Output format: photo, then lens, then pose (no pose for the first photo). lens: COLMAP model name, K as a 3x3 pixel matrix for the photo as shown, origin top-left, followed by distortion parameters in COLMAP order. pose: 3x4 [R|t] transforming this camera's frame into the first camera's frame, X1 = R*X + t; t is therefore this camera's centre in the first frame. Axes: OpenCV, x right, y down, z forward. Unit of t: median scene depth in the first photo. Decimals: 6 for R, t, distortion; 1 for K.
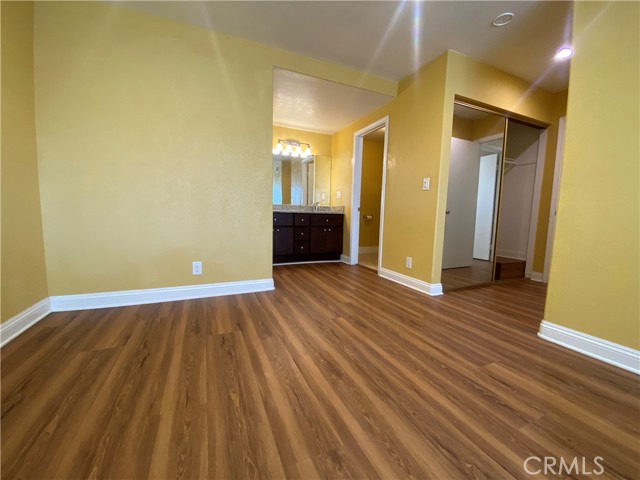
lens RADIAL K [[259.5, 0, 319.7], [0, 259.5, 239.1], [0, 0, 1]] dist [0.000741, -0.009325]
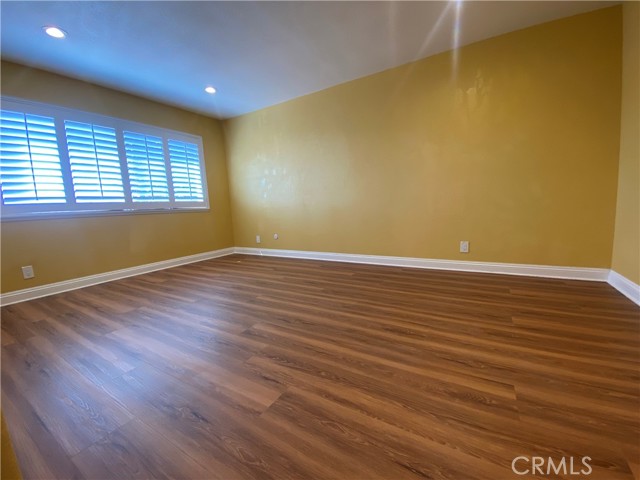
lens RADIAL K [[259.5, 0, 320.6], [0, 259.5, 239.9], [0, 0, 1]] dist [0.000741, -0.009325]
pose [[-0.815738, 0.093192, -0.570865, 0.921713], [-0.031592, 0.978284, 0.204846, -0.138922], [0.577559, 0.185135, -0.795079, 1.568356]]
